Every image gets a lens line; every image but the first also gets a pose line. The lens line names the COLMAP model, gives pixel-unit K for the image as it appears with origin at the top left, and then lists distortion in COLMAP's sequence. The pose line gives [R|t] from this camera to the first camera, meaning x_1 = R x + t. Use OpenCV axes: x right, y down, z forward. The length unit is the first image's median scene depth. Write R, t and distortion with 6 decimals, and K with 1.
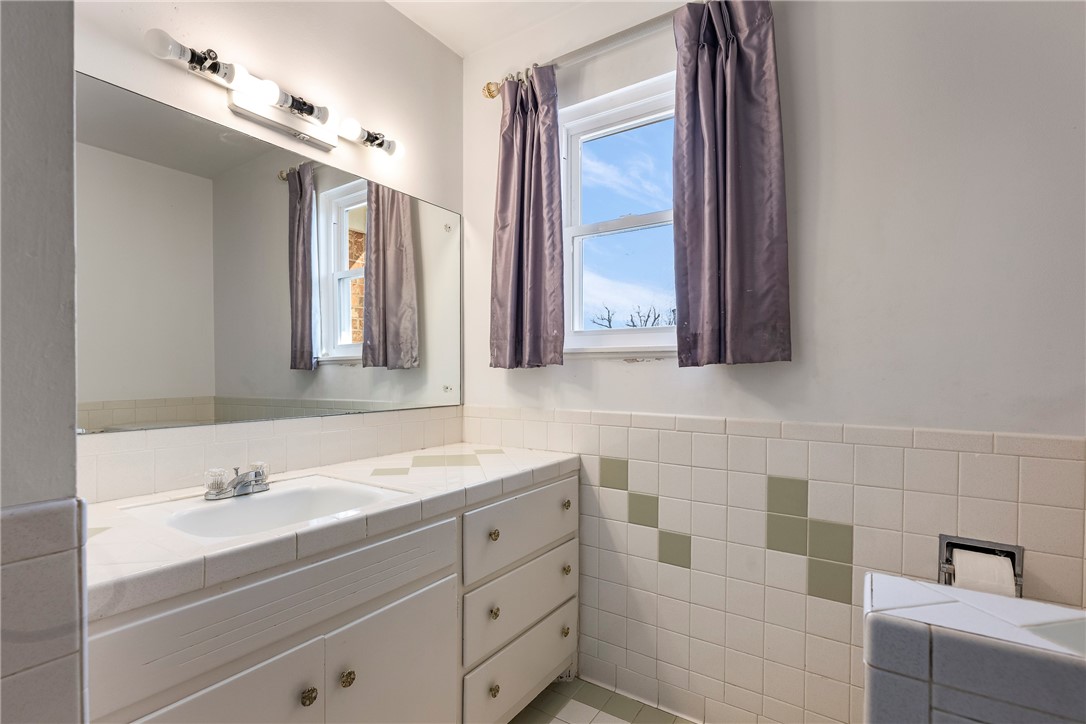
lens RADIAL K [[484.9, 0, 578.2], [0, 484.9, 374.5], [0, 0, 1]] dist [-0.004228, 0.001315]
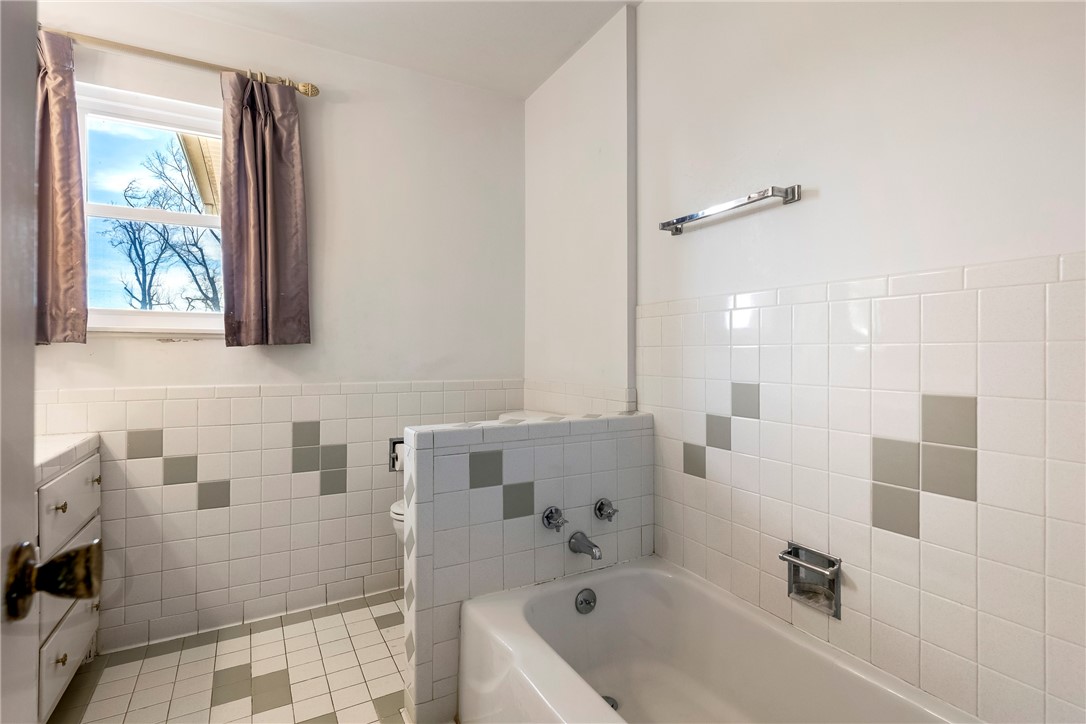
lens RADIAL K [[484.9, 0, 542.2], [0, 484.9, 356.6], [0, 0, 1]] dist [-0.004228, 0.001315]
pose [[0.479749, -0.006468, 0.877382, -0.524719], [0.010304, 0.999945, 0.001737, 0.017628], [-0.877345, 0.008208, 0.479789, -0.354569]]
